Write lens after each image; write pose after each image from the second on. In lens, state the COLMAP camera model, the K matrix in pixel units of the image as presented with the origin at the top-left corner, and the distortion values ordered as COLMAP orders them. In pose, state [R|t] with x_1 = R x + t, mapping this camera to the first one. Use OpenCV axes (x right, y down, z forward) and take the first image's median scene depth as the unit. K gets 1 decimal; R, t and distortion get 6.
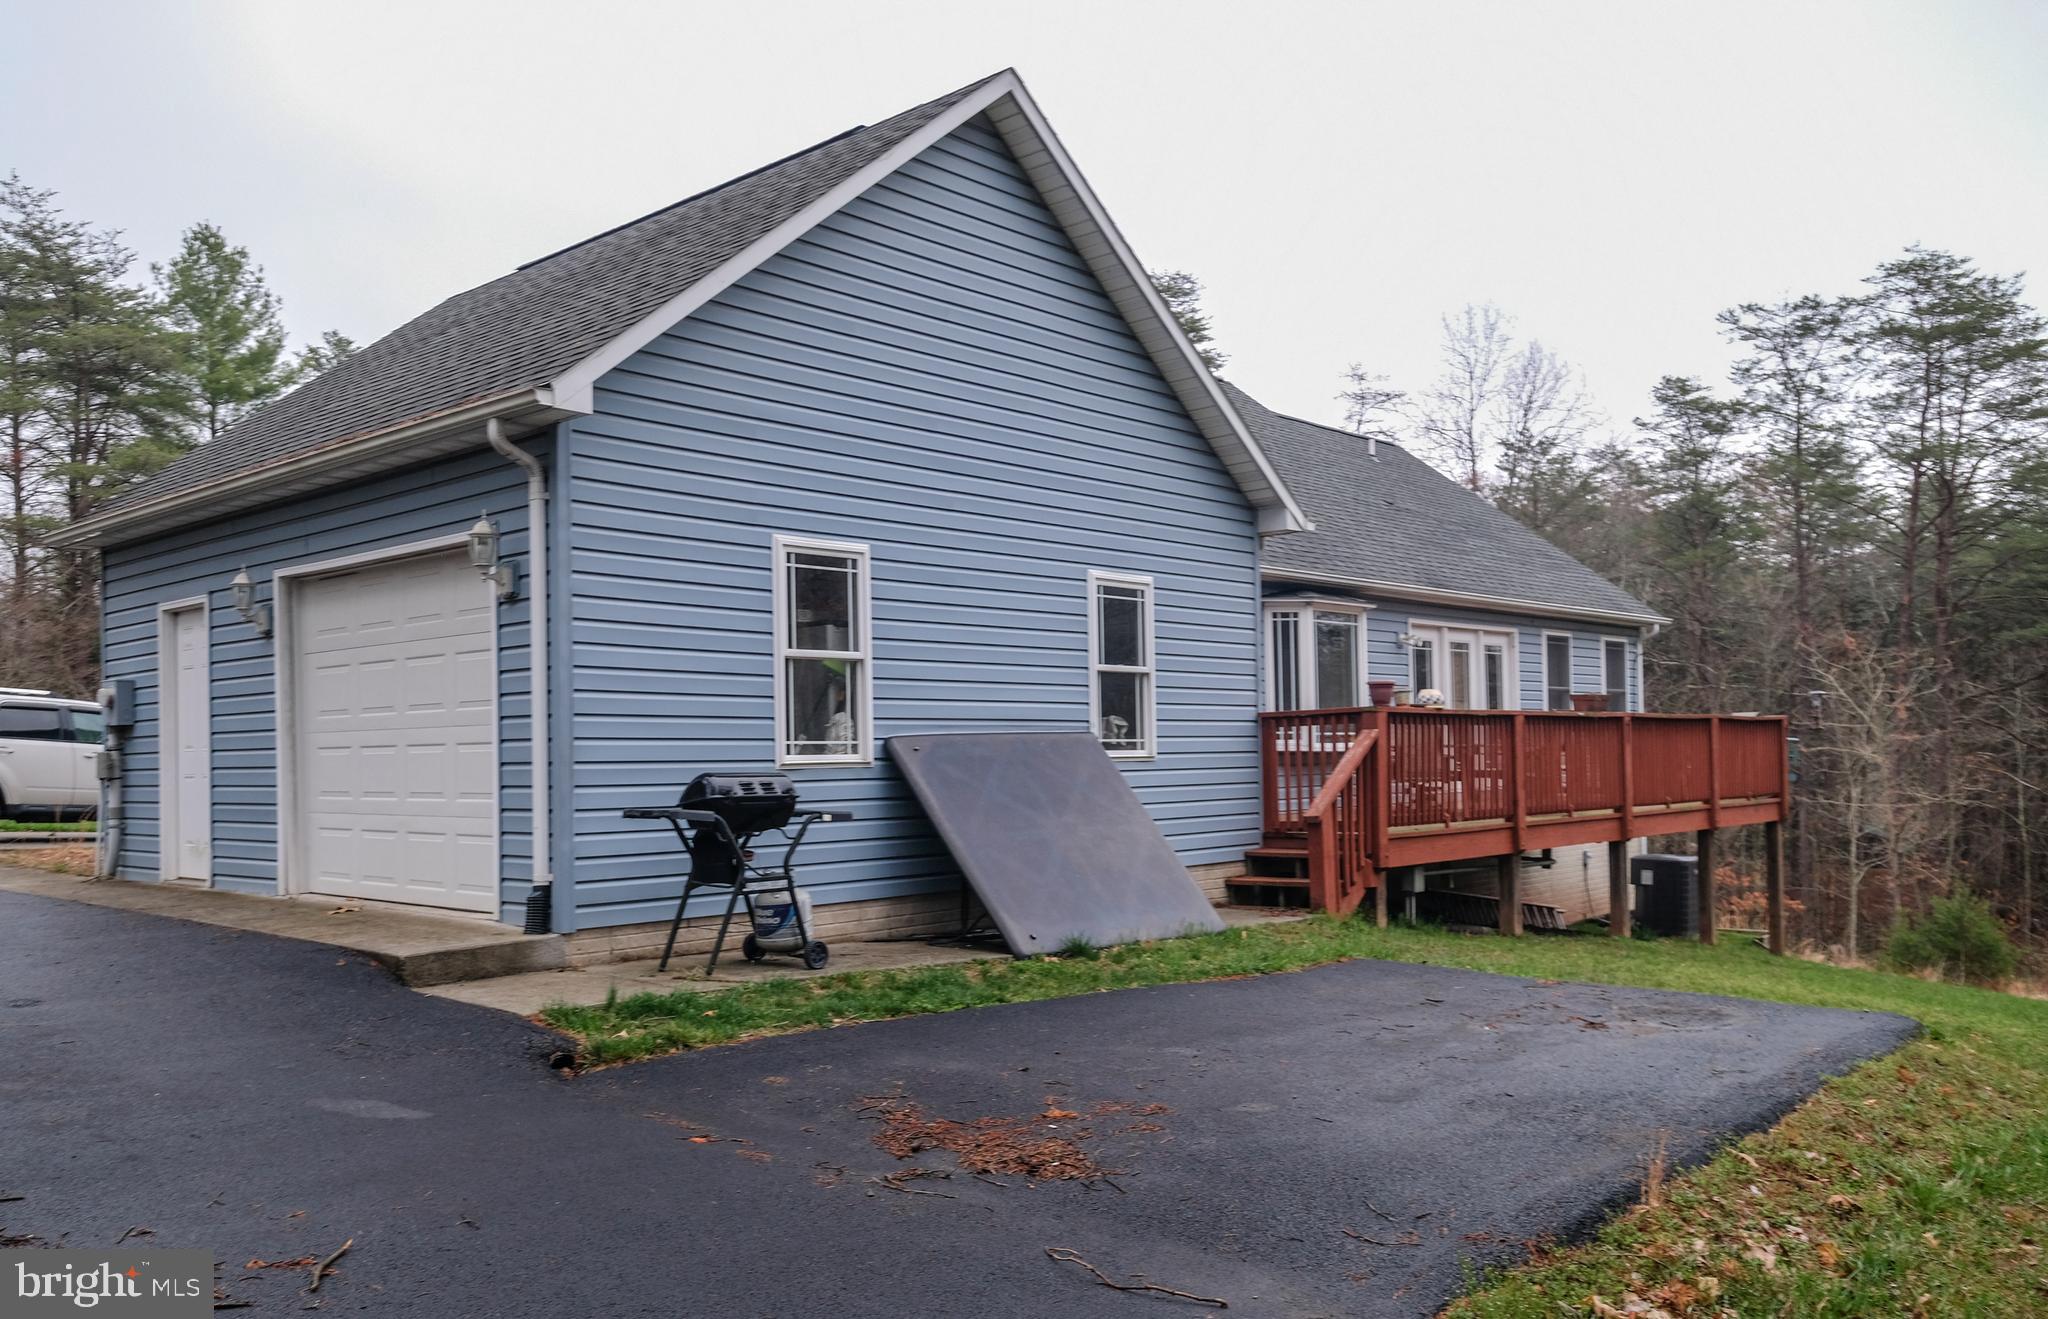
lens RADIAL K [[1619.1, 0, 1024.0], [0, 1619.1, 659.5], [0, 0, 1]] dist [-0.000979, -0.000261]
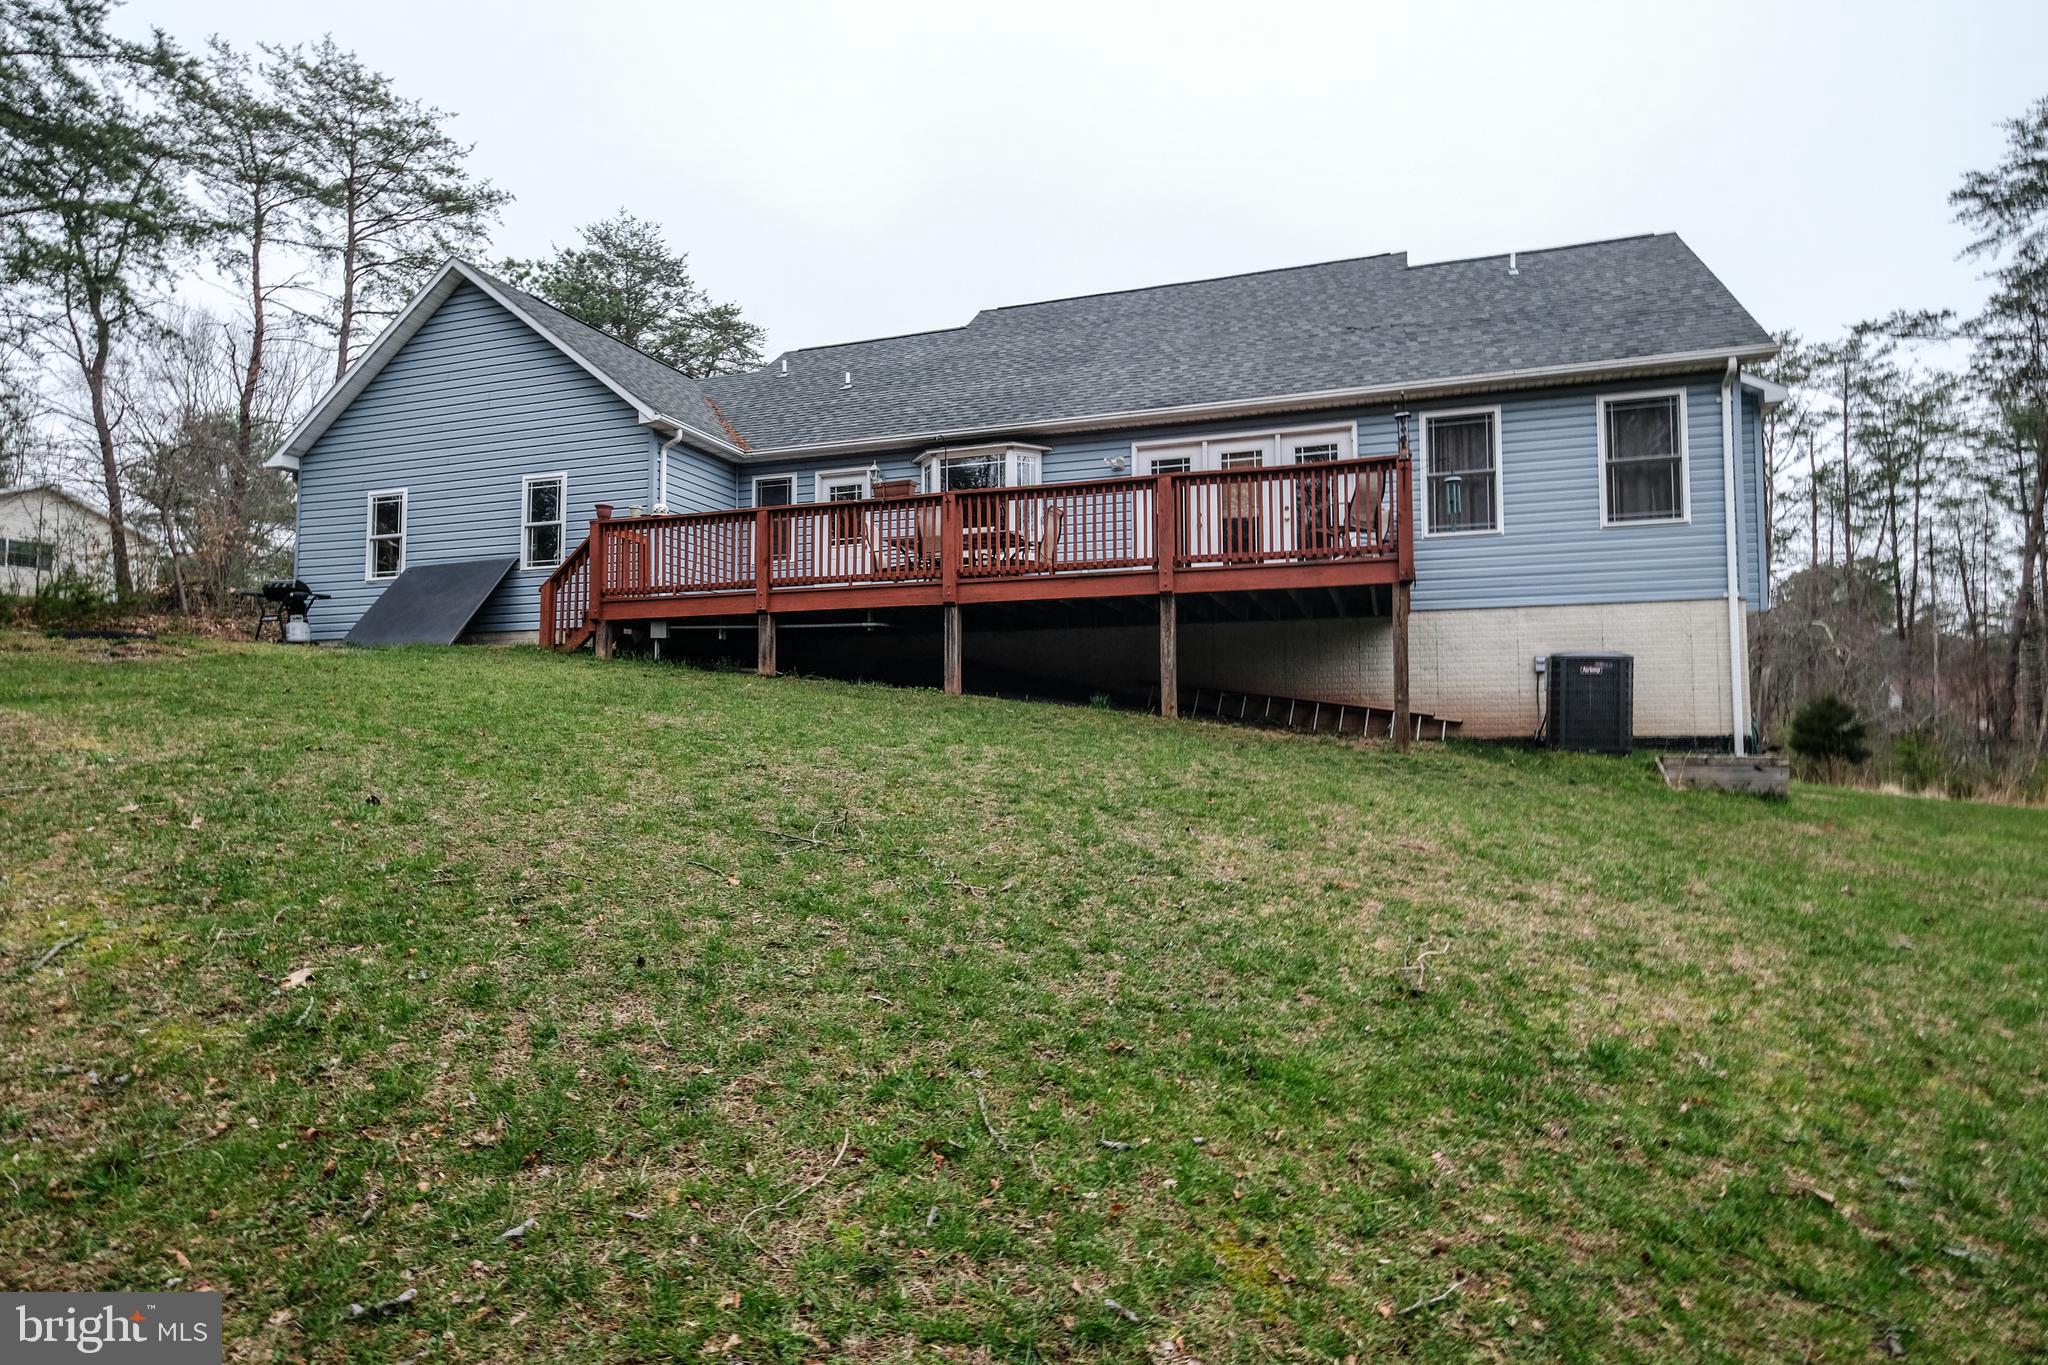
lens RADIAL K [[1053.8, 0, 1024.0], [0, 1053.8, 682.5], [0, 0, 1]] dist [0.000104, -0.000062]
pose [[0.410050, -0.025300, -0.911712, 1.300059], [0.056375, 0.998407, -0.002351, 0.208146], [0.910319, -0.050434, 0.410823, 0.906824]]
